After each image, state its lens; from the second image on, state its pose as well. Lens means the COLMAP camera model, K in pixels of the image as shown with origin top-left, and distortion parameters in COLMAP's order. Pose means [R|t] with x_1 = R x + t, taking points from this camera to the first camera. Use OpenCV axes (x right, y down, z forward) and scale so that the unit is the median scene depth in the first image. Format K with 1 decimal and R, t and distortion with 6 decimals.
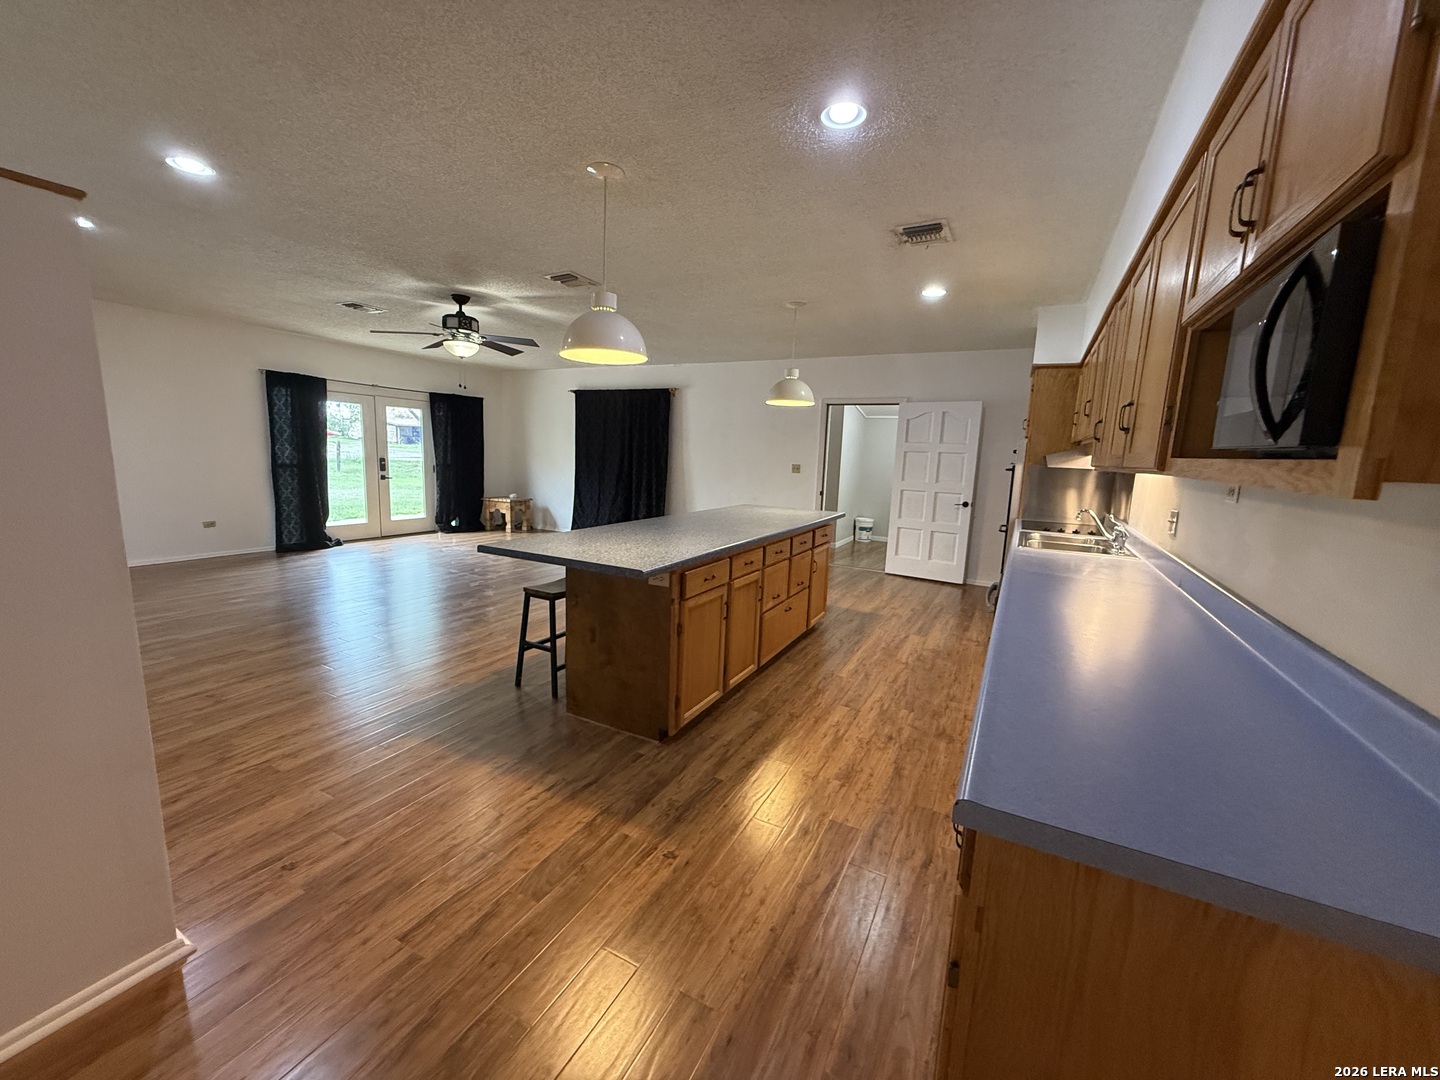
lens RADIAL K [[573.5, 0, 714.1], [0, 573.5, 540.9], [0, 0, 1]] dist [0.000505, -0.000009]
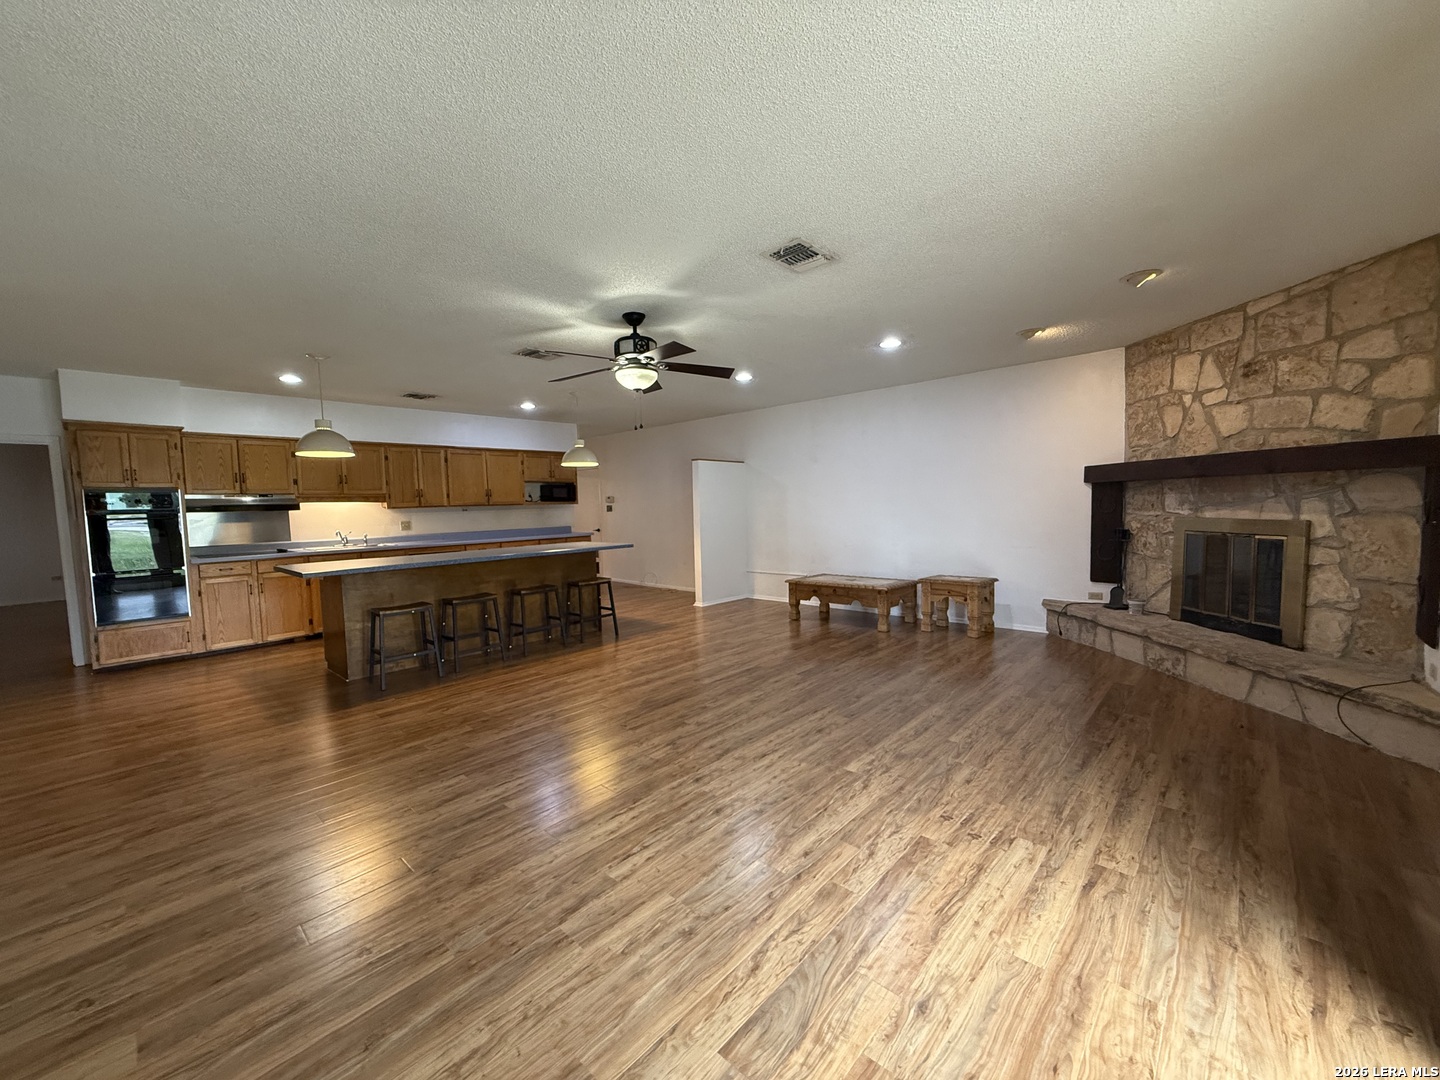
lens RADIAL K [[573.5, 0, 714.1], [0, 573.5, 540.9], [0, 0, 1]] dist [0.000505, -0.000009]
pose [[-0.966792, -0.029749, 0.253825, -1.177130], [0.029360, 0.973696, 0.225951, -0.461607], [-0.253871, 0.225900, -0.940489, 2.758781]]
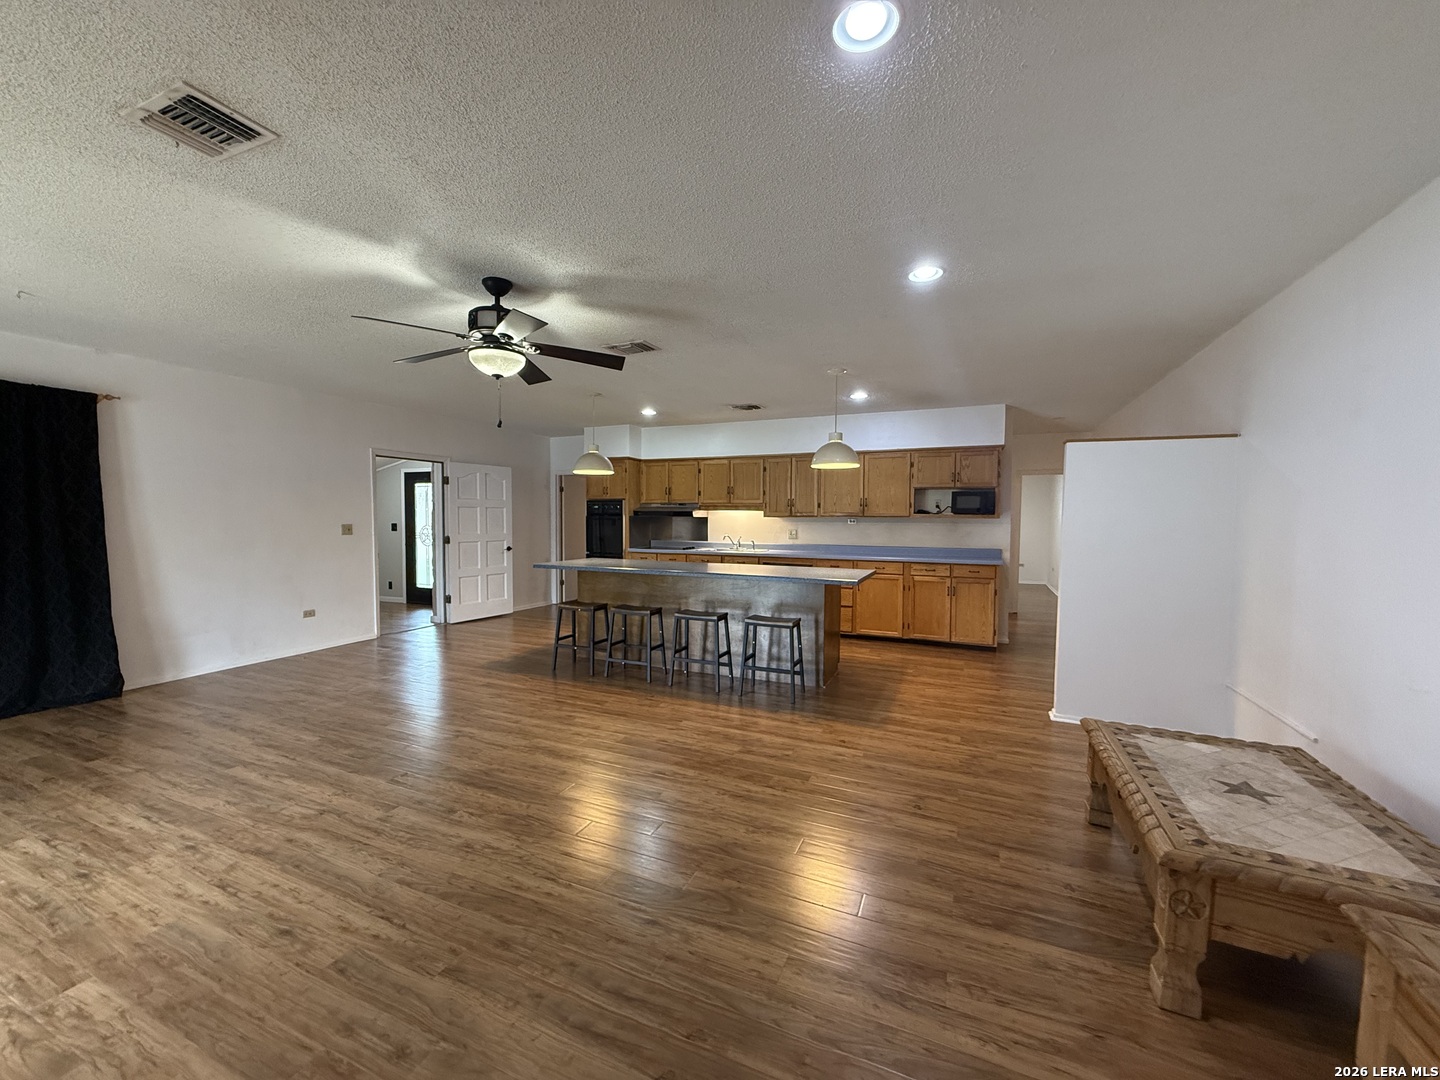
lens RADIAL K [[573.5, 0, 714.1], [0, 573.5, 540.9], [0, 0, 1]] dist [0.000505, -0.000009]
pose [[-0.070718, -0.081305, 0.994177, -1.708784], [0.147032, 0.984936, 0.091008, -0.264064], [-0.986600, 0.152612, -0.057699, 1.302085]]
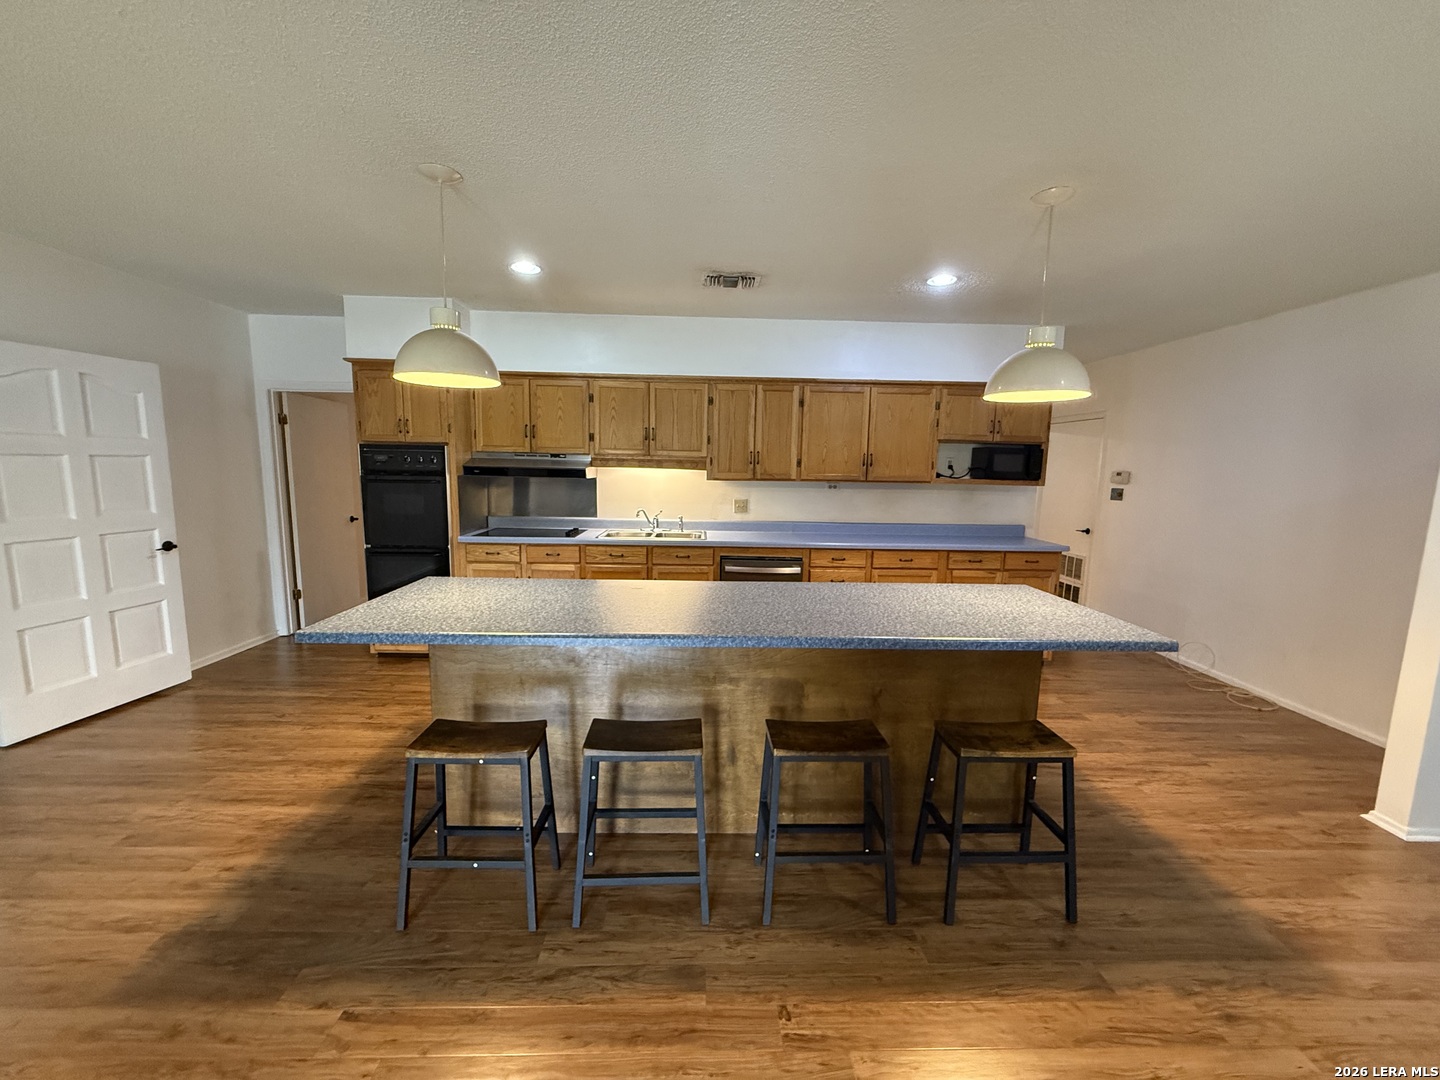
lens RADIAL K [[573.5, 0, 714.1], [0, 573.5, 540.9], [0, 0, 1]] dist [0.000505, -0.000009]
pose [[-0.493456, -0.162645, 0.854429, -0.651621], [0.097731, 0.965771, 0.240282, -0.315050], [-0.864263, 0.202073, -0.460670, 1.637667]]
